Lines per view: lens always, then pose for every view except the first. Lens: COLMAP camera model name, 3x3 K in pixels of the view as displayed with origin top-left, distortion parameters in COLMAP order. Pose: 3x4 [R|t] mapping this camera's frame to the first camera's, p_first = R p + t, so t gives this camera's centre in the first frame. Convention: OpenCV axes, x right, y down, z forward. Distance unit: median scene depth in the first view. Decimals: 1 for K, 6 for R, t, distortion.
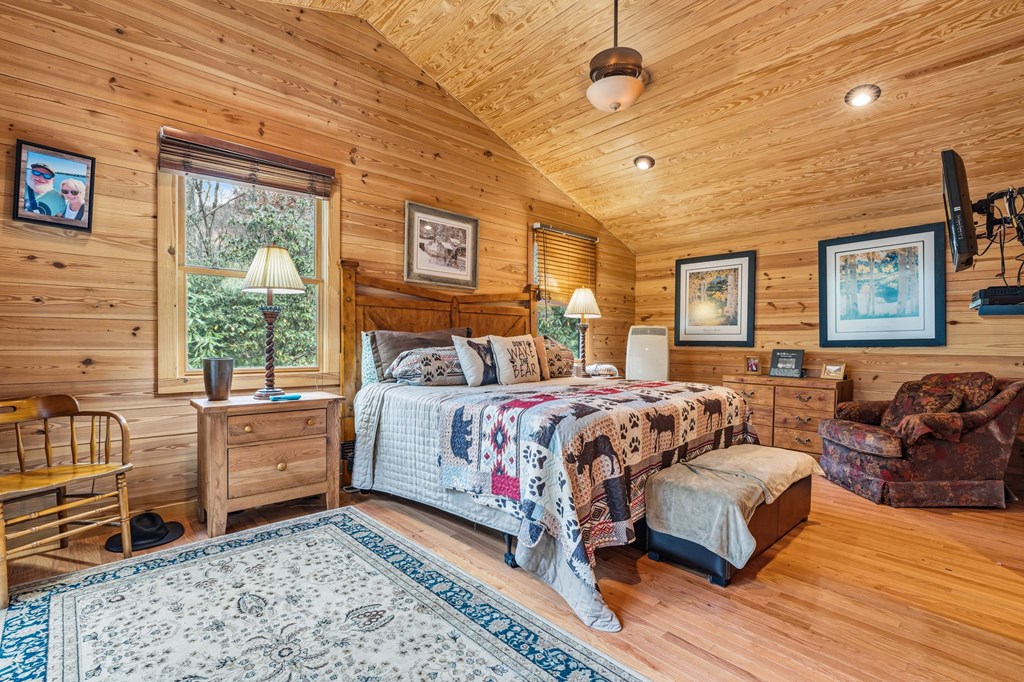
lens RADIAL K [[466.4, 0, 509.6], [0, 466.4, 340.3], [0, 0, 1]] dist [-0.000978, -0.001102]
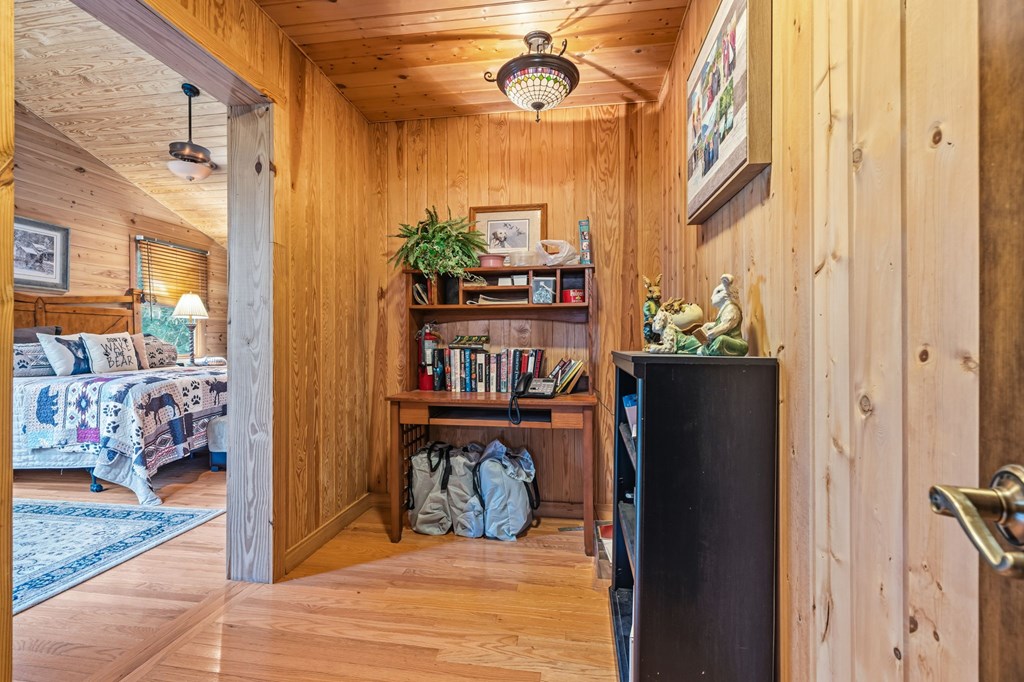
lens RADIAL K [[466.4, 0, 515.1], [0, 466.4, 338.9], [0, 0, 1]] dist [-0.000978, -0.001102]
pose [[0.780564, -0.009654, 0.625002, 0.079509], [0.008225, 0.999953, 0.005174, 0.007121], [-0.625022, 0.001102, 0.780606, -0.628174]]
